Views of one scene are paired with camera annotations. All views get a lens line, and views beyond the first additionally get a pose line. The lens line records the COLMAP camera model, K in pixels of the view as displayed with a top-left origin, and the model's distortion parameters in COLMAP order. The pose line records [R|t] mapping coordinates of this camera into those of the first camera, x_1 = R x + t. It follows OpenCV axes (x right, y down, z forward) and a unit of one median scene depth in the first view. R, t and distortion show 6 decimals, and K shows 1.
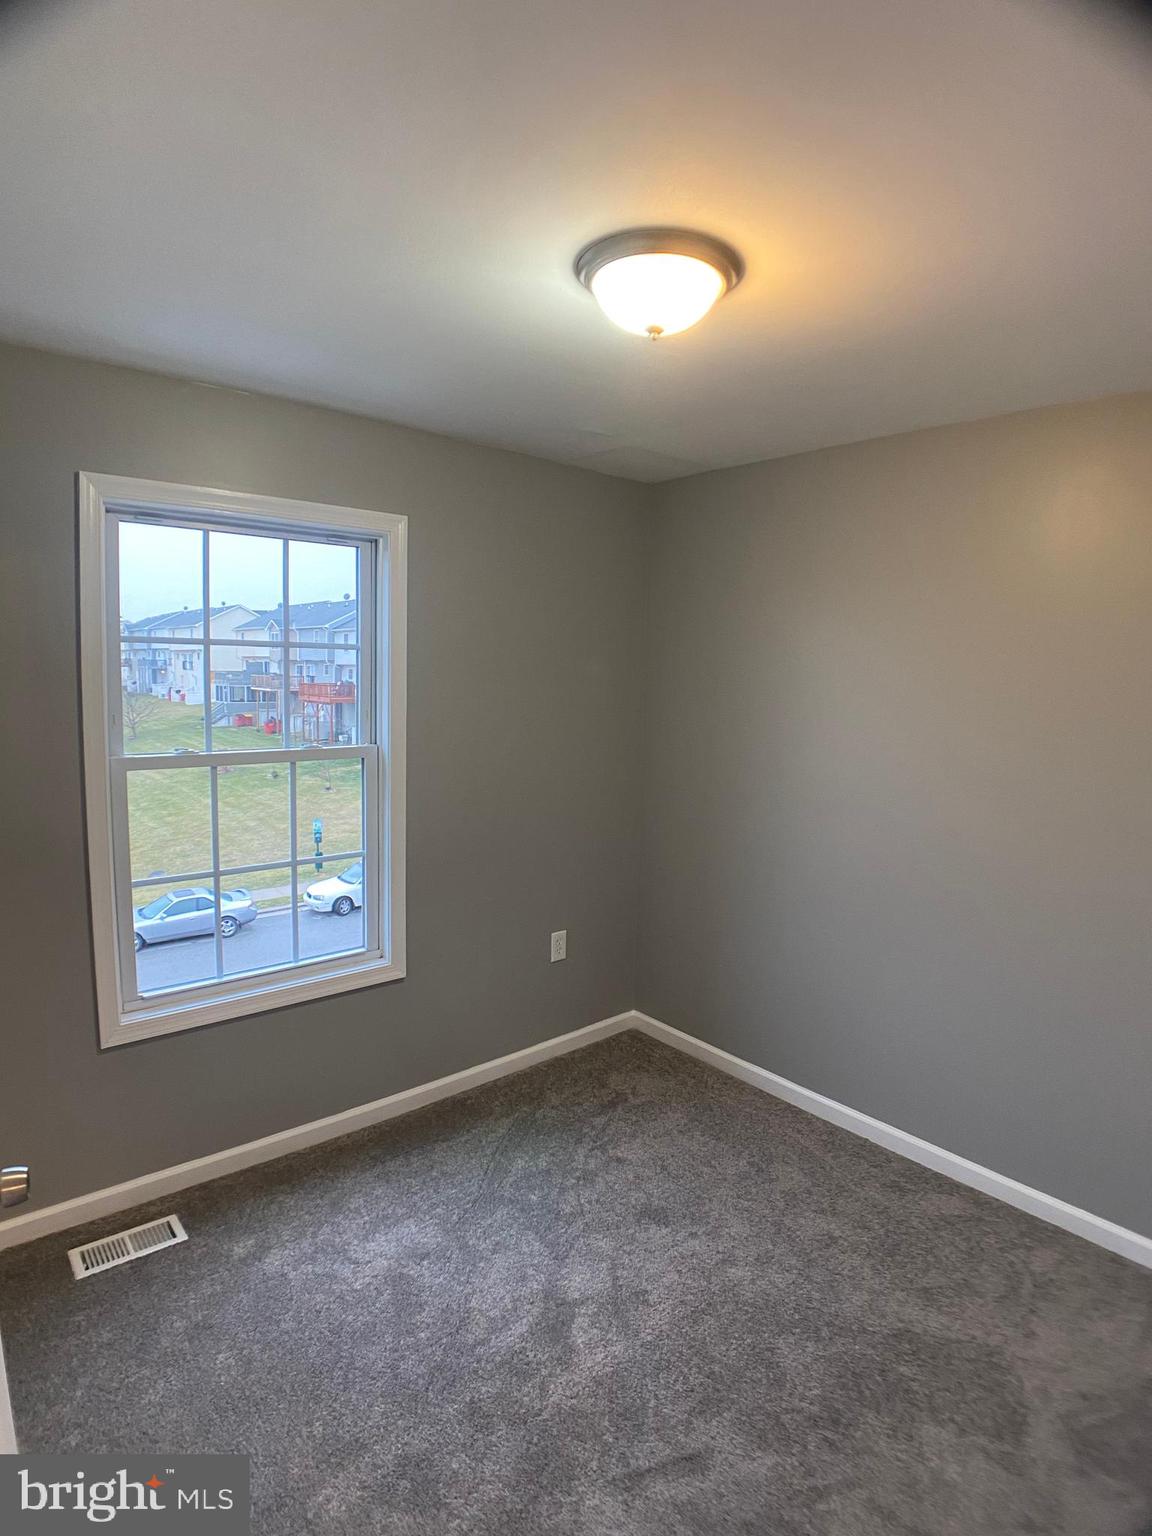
lens RADIAL K [[818.6, 0, 581.9], [0, 818.6, 763.3], [0, 0, 1]] dist [-0.099633, 0.023858]
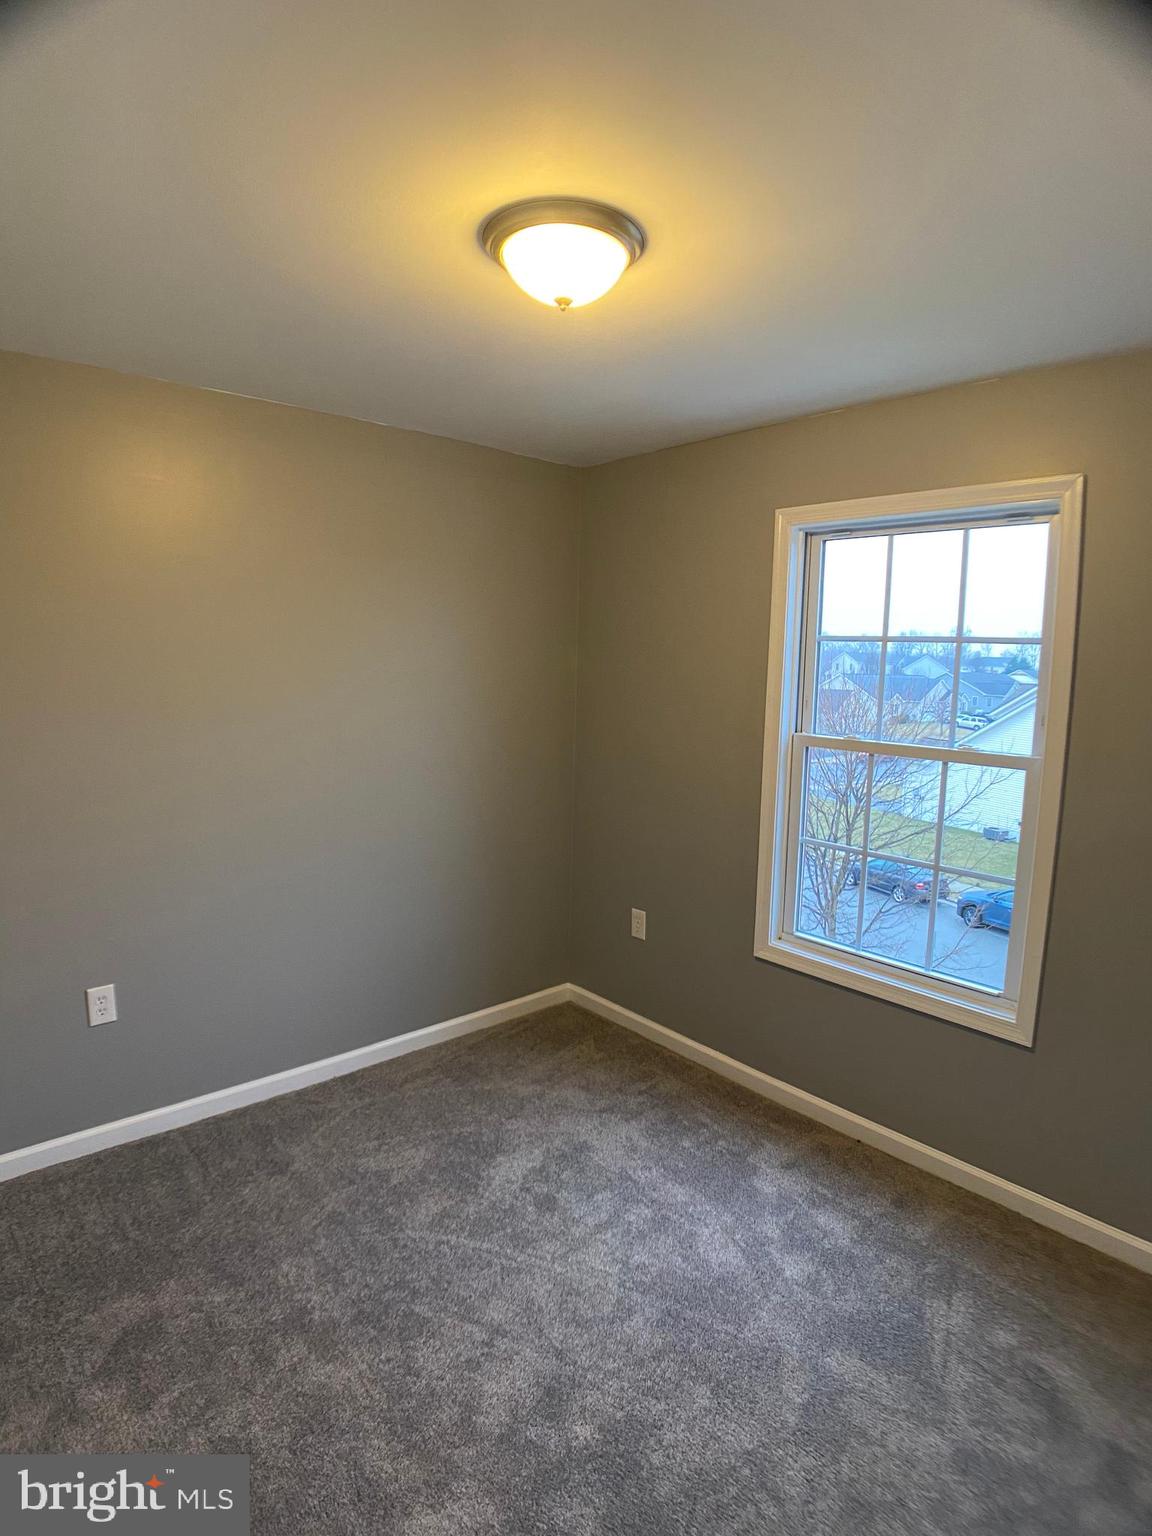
lens RADIAL K [[827.0, 0, 585.7], [0, 827.0, 760.4], [0, 0, 1]] dist [-0.084587, 0.019220]
pose [[0.018803, 0.099150, -0.994895, 0.671049], [-0.141295, 0.985348, 0.095528, -0.040045], [0.989789, 0.138778, 0.032537, 0.617235]]
